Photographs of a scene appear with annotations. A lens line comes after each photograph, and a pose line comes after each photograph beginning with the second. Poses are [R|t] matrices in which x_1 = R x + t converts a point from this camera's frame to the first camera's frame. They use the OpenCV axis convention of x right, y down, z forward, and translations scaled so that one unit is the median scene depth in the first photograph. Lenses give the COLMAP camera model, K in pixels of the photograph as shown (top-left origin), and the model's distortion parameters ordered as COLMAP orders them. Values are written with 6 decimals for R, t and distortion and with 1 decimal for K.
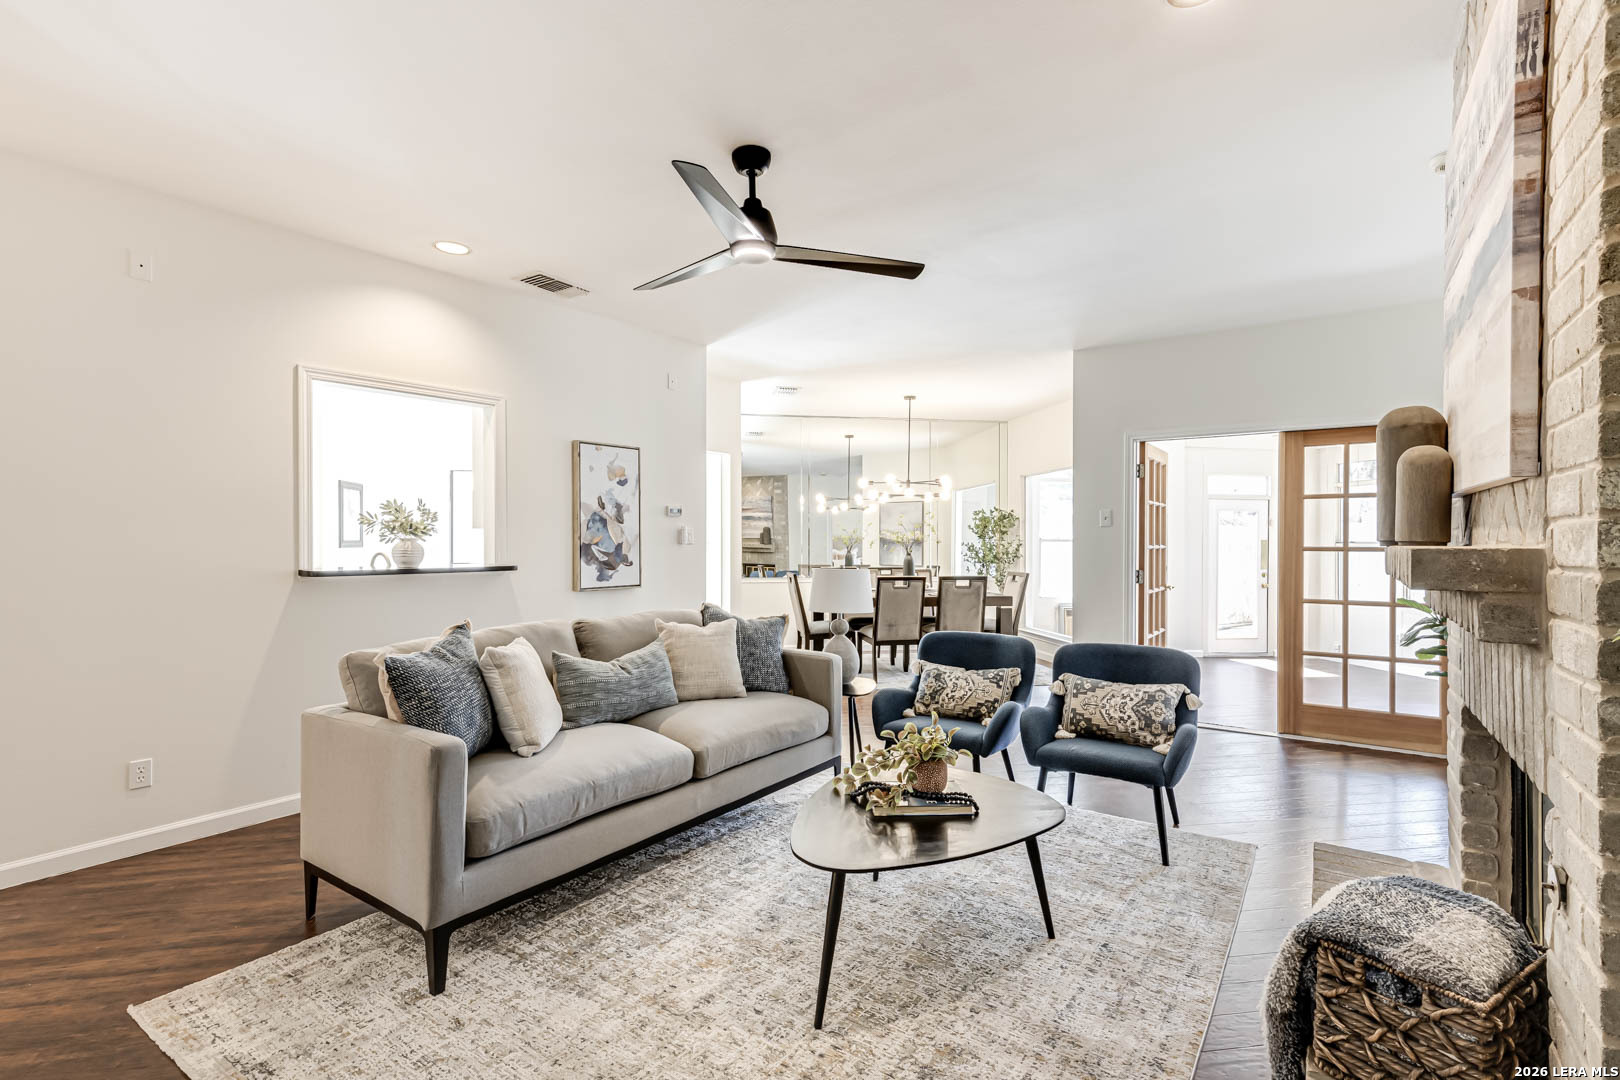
lens RADIAL K [[760.2, 0, 793.2], [0, 760.2, 544.4], [0, 0, 1]] dist [0.000846, -0.000123]
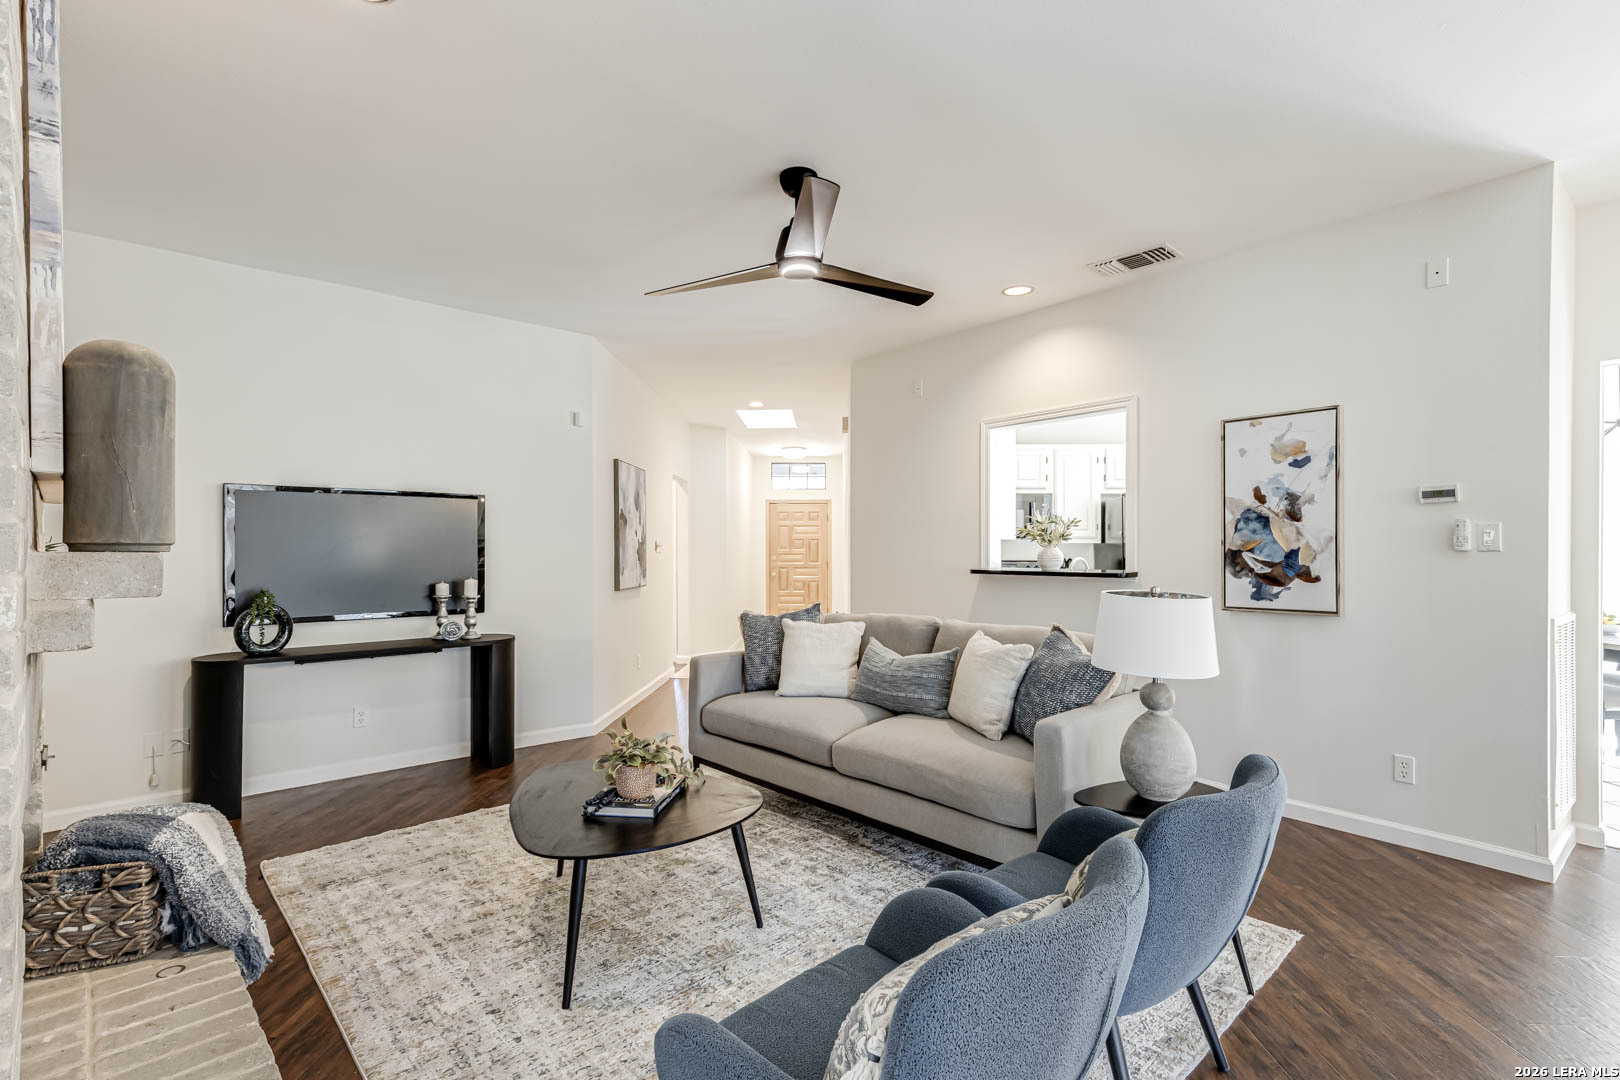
lens RADIAL K [[785.4, 0, 847.2], [0, 785.4, 546.4], [0, 0, 1]] dist [0.017298, -0.000272]
pose [[-0.195190, -0.002850, -0.980761, 0.590108], [-0.001051, 0.999996, -0.002697, -0.001984], [0.980765, 0.000504, -0.195193, 0.759083]]
